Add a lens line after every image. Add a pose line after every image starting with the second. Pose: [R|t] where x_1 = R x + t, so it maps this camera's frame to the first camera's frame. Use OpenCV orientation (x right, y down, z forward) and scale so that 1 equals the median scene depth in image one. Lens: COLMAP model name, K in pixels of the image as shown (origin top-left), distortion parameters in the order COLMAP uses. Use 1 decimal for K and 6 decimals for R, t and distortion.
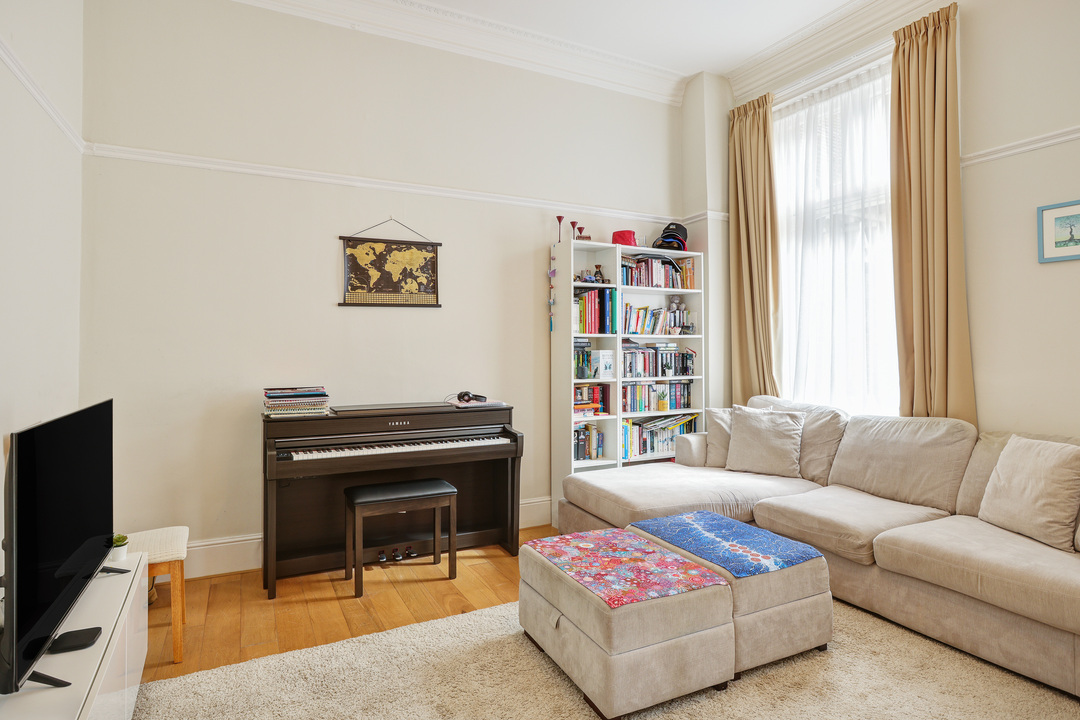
lens RADIAL K [[587.5, 0, 540.0], [0, 587.5, 360.0], [0, 0, 1]] dist [0.001699, 0.000409]
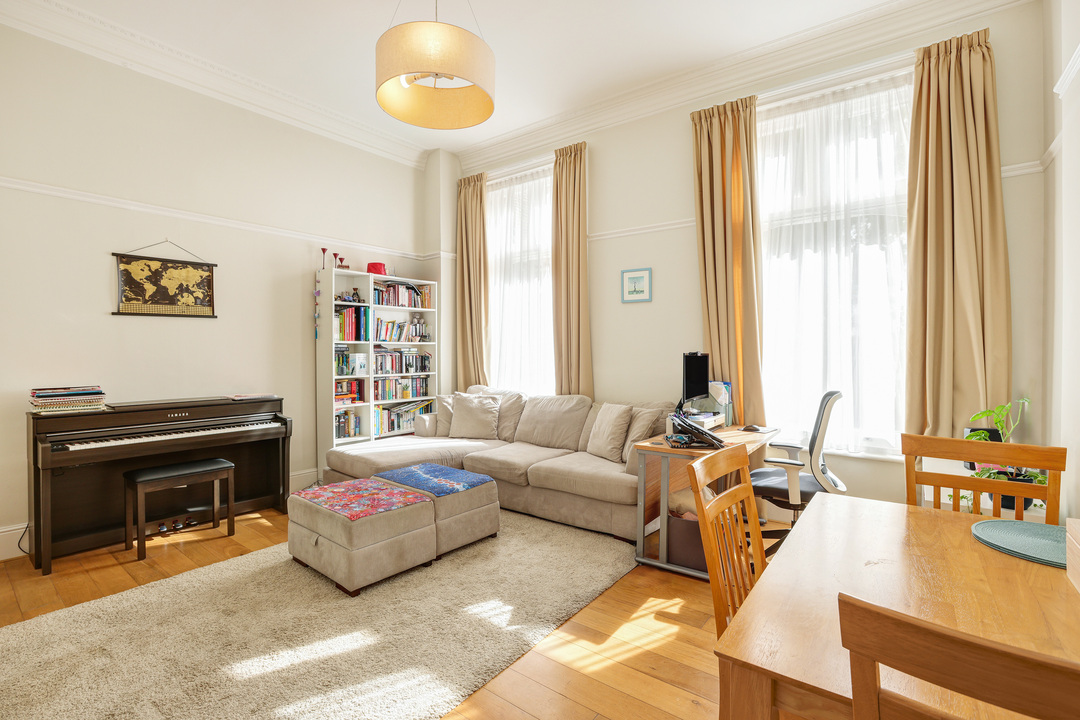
lens RADIAL K [[504.7, 0, 540.0], [0, 504.7, 360.0], [0, 0, 1]] dist [-0.044254, 0.020794]
pose [[0.912444, -0.006255, 0.409154, 0.019357], [0.007353, 0.999972, -0.001112, 0.002074], [-0.409136, 0.004023, 0.912465, -0.210097]]
